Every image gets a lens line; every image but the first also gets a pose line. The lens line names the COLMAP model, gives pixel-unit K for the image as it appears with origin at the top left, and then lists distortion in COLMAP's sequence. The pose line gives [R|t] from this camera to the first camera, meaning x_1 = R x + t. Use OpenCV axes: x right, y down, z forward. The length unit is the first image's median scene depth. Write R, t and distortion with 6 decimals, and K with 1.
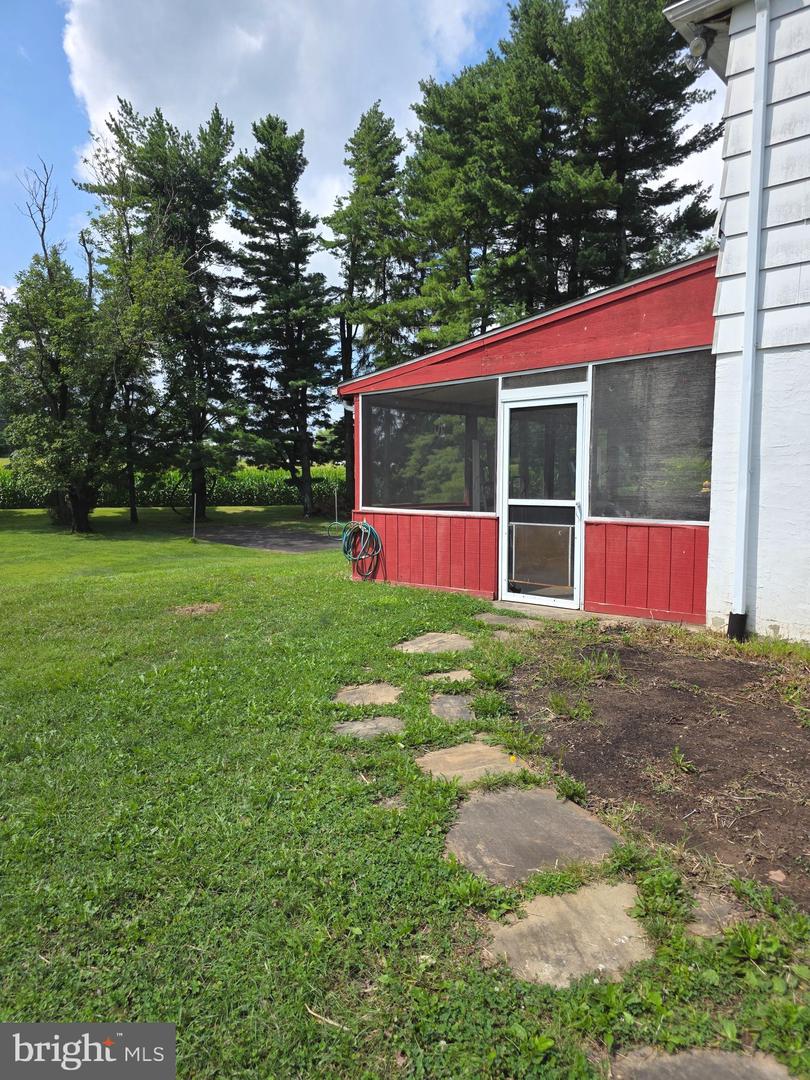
lens RADIAL K [[729.0, 0, 412.8], [0, 729.0, 545.3], [0, 0, 1]] dist [0.039792, -0.034829]
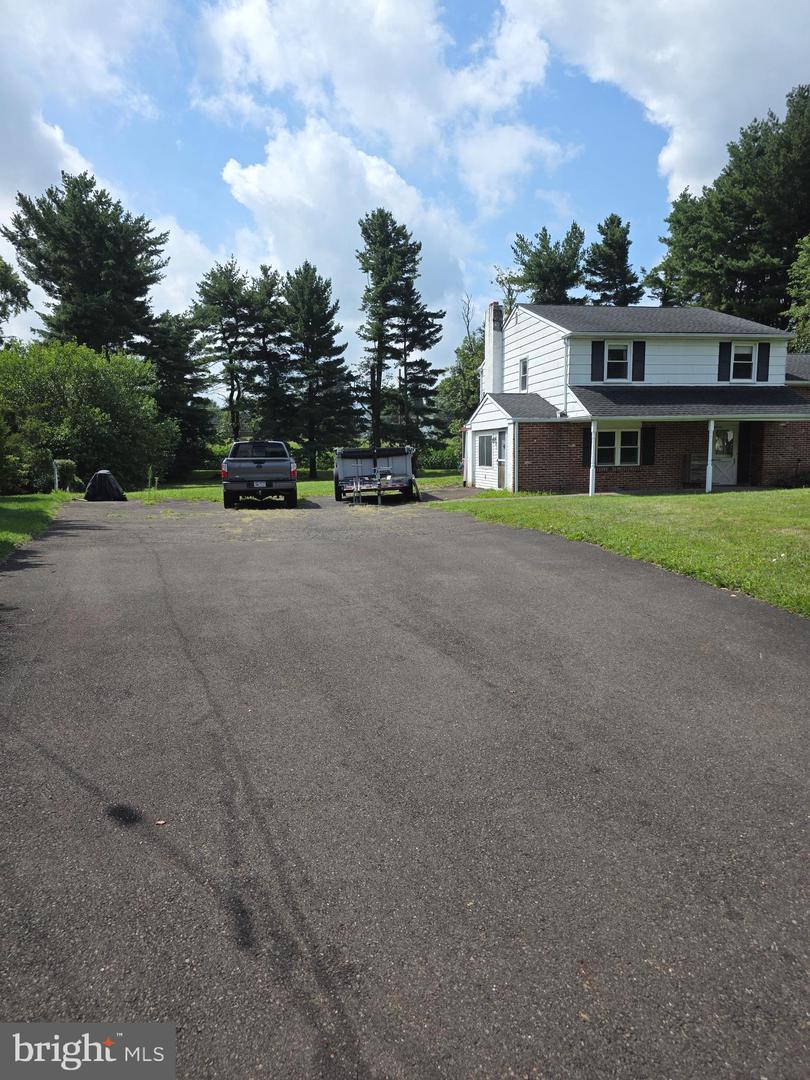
lens RADIAL K [[729.0, 0, 403.0], [0, 729.0, 543.5], [0, 0, 1]] dist [0.039792, -0.034829]
pose [[0.793114, 0.067217, -0.605353, 0.440894], [-0.044563, 0.997632, 0.052391, 0.045146], [0.607441, -0.014576, 0.794231, -0.505869]]
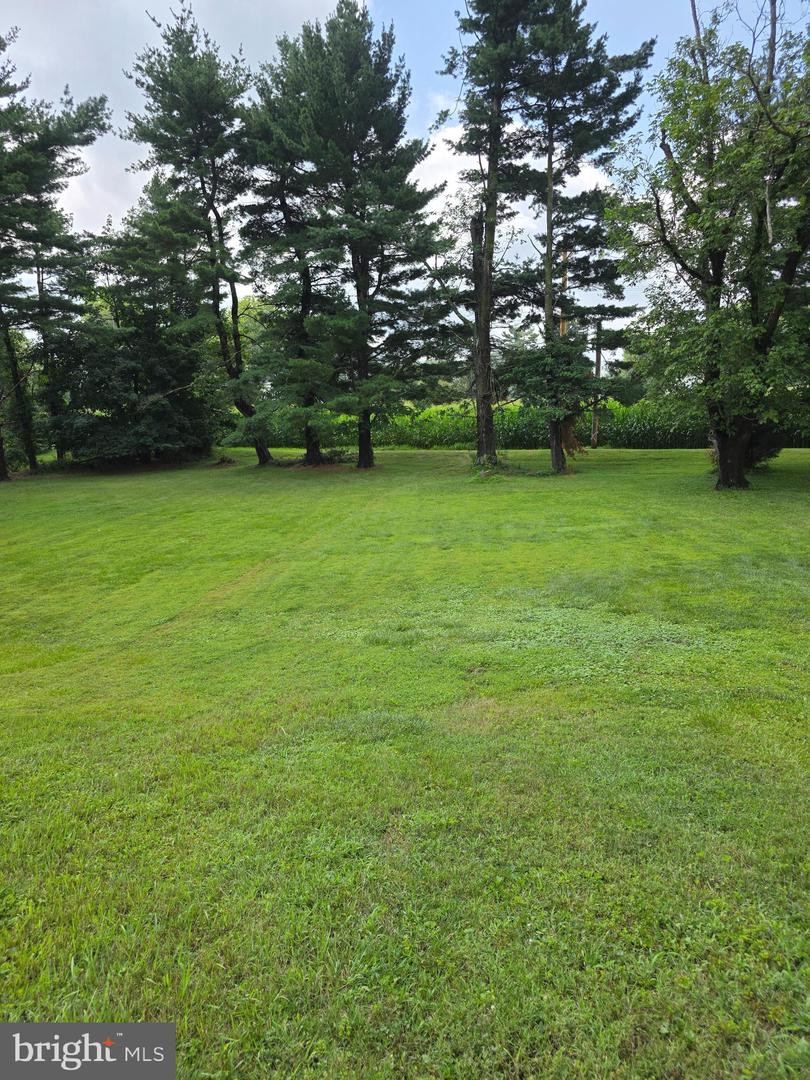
lens RADIAL K [[729.0, 0, 401.5], [0, 729.0, 548.8], [0, 0, 1]] dist [0.039792, -0.034829]
pose [[0.523093, 0.133857, -0.841698, -0.043404], [-0.057653, 0.990885, 0.121752, -0.022729], [0.850323, -0.015161, 0.526042, 0.360721]]
